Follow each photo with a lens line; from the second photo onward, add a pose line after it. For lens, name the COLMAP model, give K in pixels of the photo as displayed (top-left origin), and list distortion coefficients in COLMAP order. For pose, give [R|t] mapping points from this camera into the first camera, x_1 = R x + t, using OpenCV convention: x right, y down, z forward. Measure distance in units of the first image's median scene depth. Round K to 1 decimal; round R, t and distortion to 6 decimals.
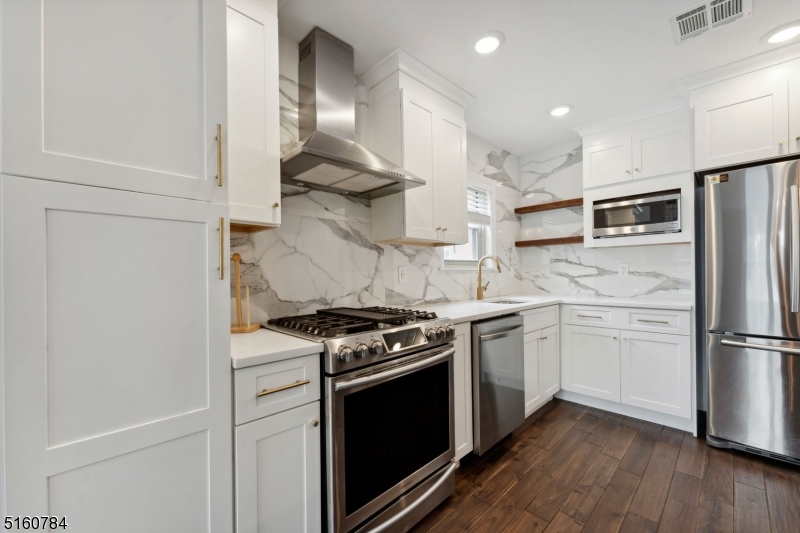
lens RADIAL K [[329.9, 0, 392.6], [0, 329.9, 272.8], [0, 0, 1]] dist [0.001461, 0.000189]
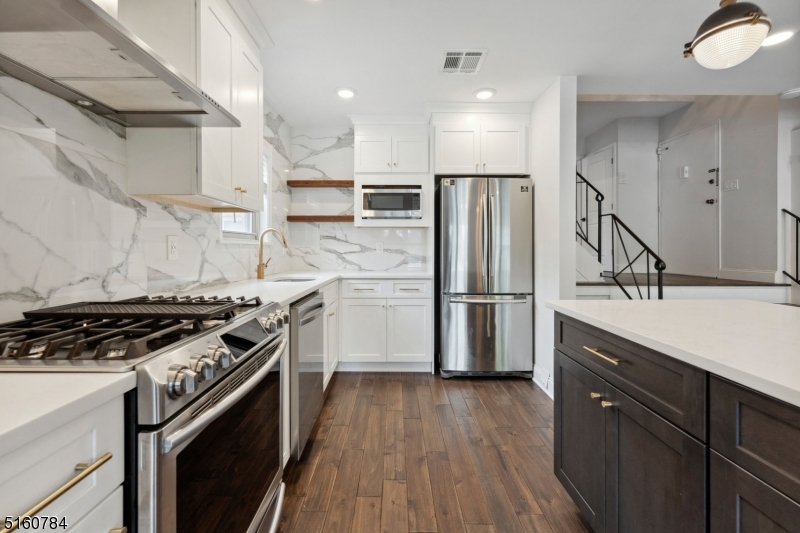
lens RADIAL K [[337.5, 0, 398.3], [0, 337.5, 248.1], [0, 0, 1]] dist [0.000997, -0.000091]
pose [[0.686741, 0.017757, 0.726685, -0.161416], [-0.011906, 0.999842, -0.013180, 0.010411], [-0.726804, 0.000399, 0.686844, 0.167748]]
